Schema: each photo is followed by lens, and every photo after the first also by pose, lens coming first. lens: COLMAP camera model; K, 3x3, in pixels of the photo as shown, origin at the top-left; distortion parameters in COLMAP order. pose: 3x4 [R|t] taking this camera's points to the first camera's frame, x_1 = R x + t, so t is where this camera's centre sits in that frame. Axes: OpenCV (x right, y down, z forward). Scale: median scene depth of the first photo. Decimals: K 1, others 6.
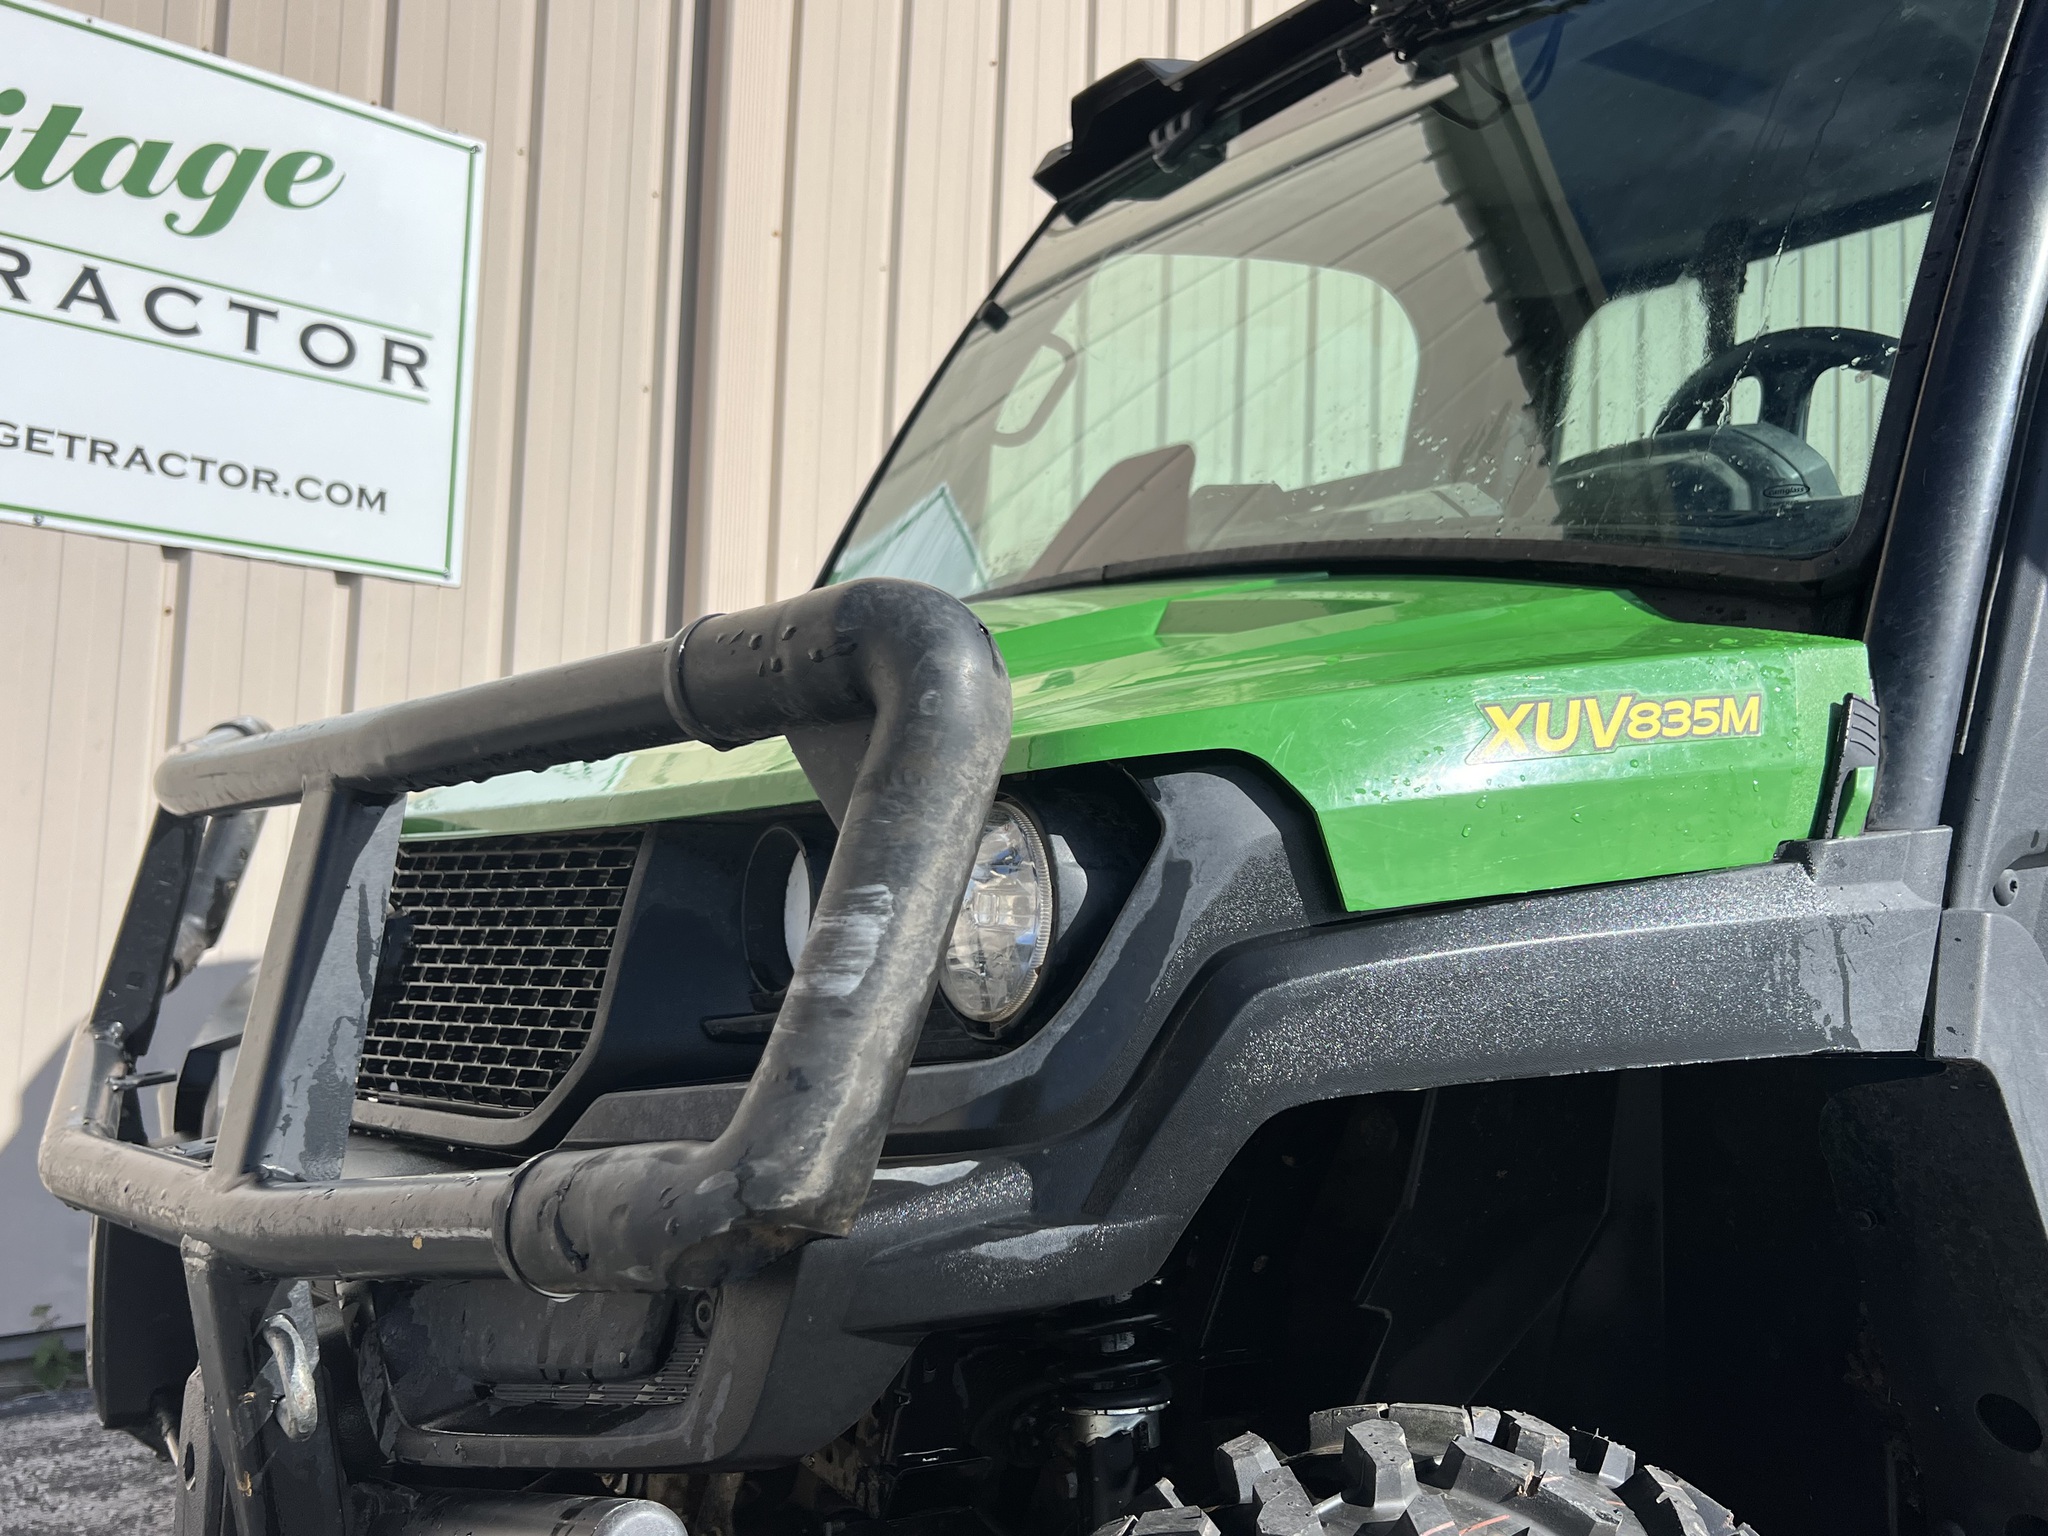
lens RADIAL K [[1715.1, 0, 976.6], [0, 1715.1, 796.5], [0, 0, 1]] dist [-0.008002, 0.014405]
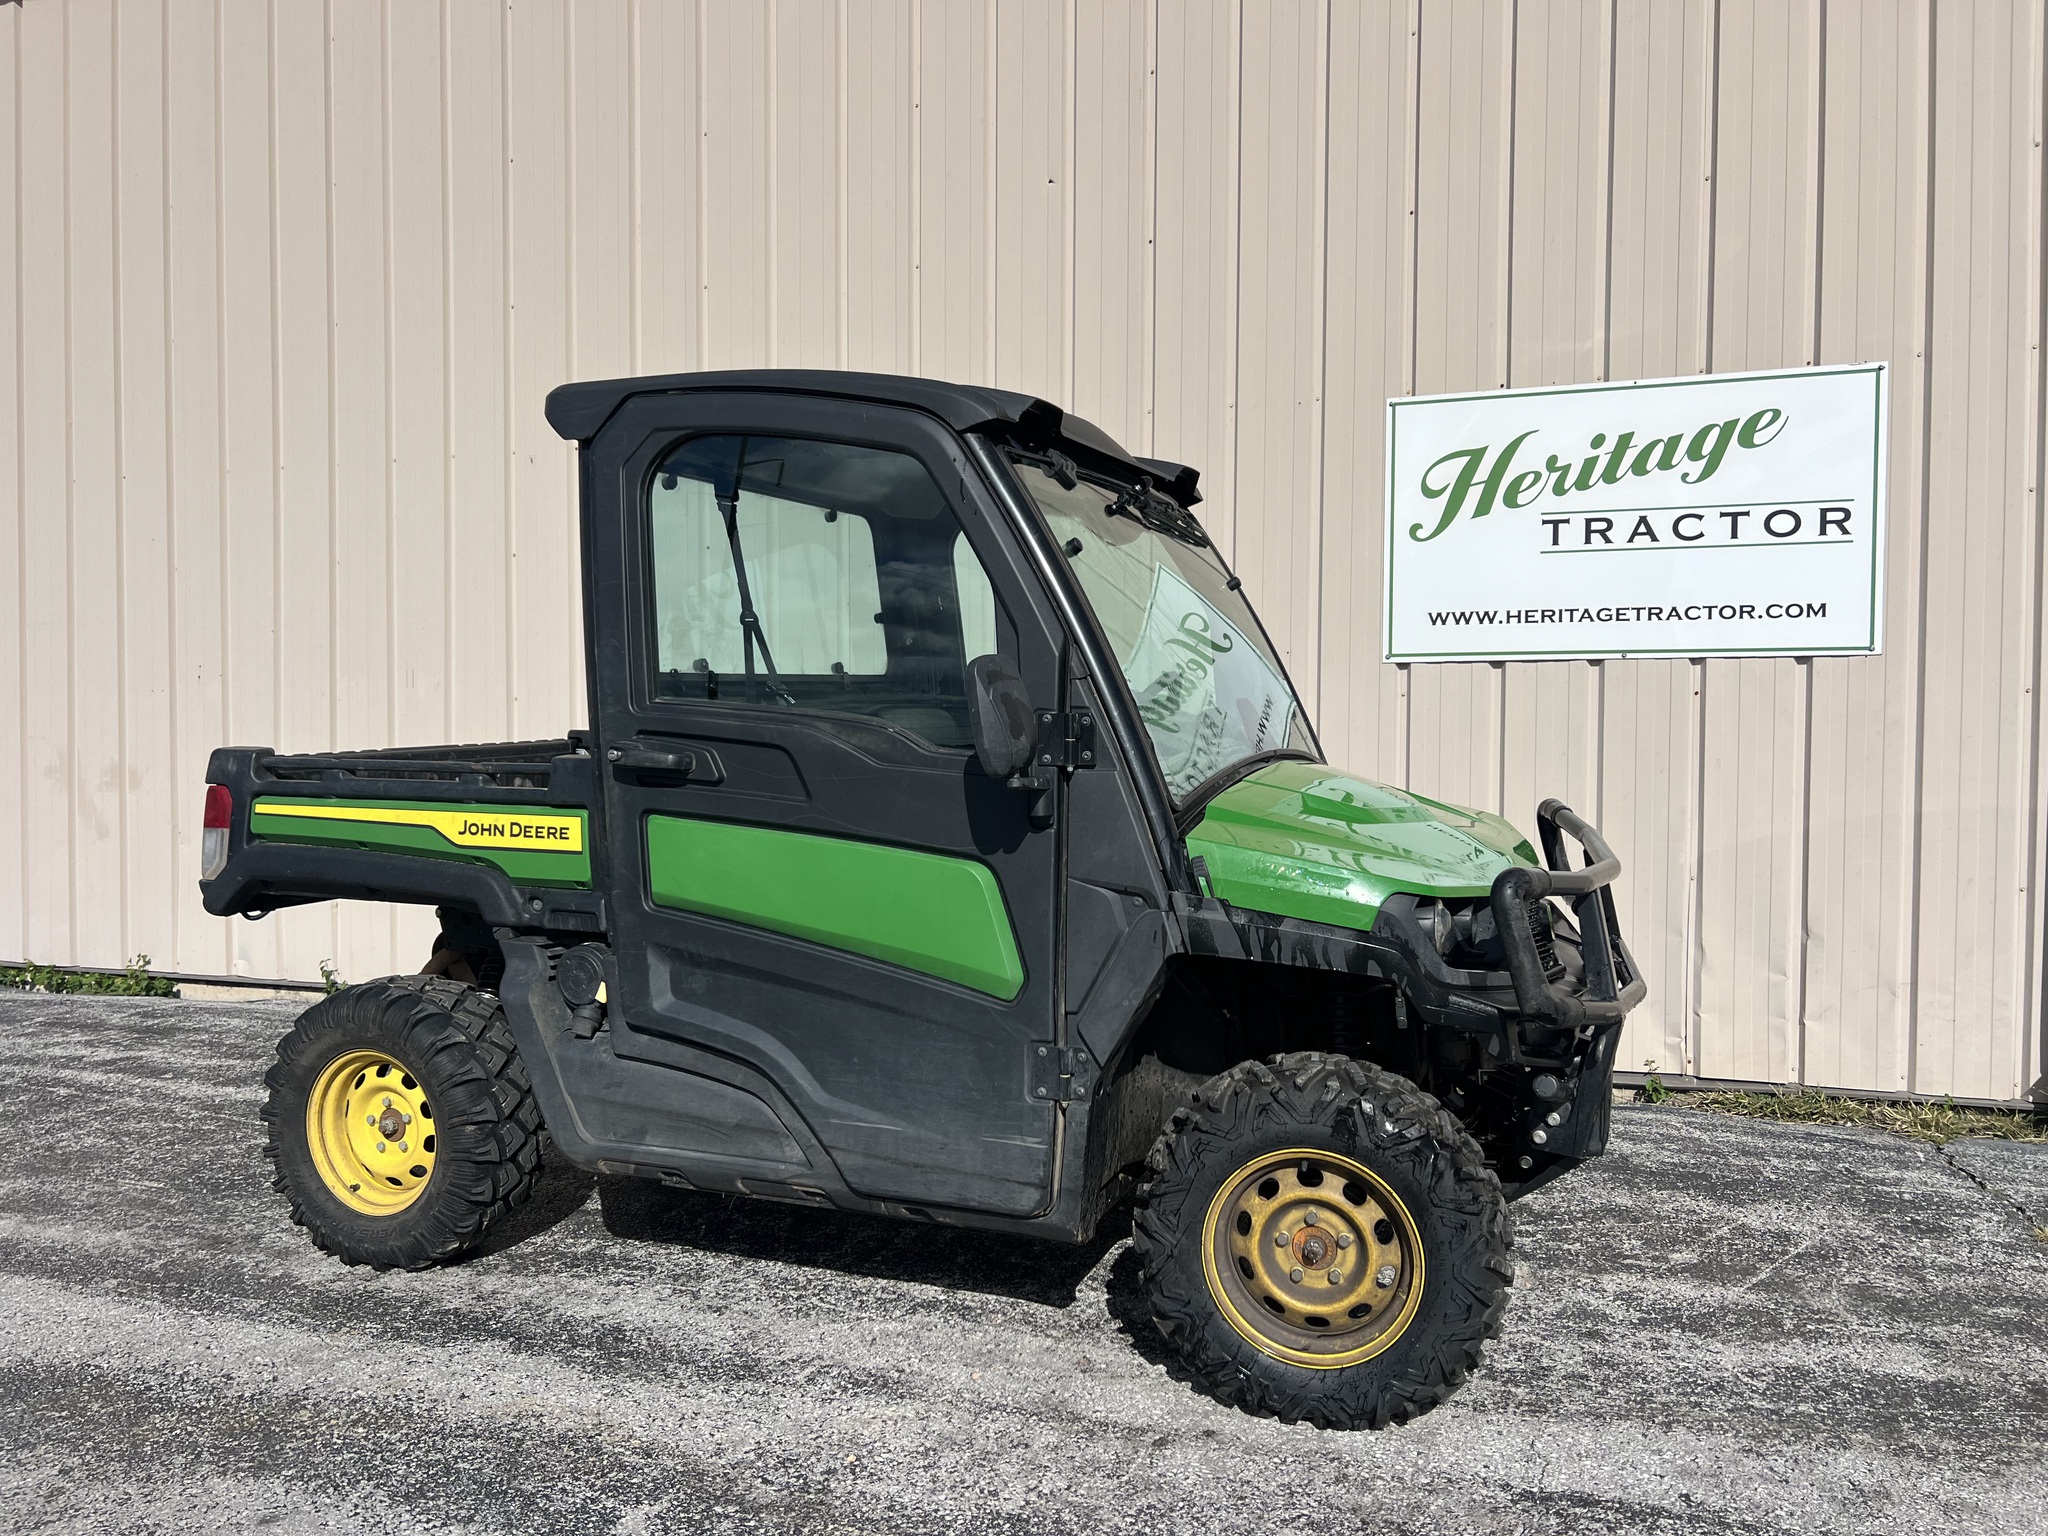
lens RADIAL K [[1551.2, 0, 1031.8], [0, 1551.2, 769.3], [0, 0, 1]] dist [0.017746, 0.006025]
pose [[0.525537, -0.007685, -0.850736, 0.555547], [0.073517, 0.996629, 0.036412, -0.138532], [0.847588, -0.081680, 0.524331, -0.463260]]
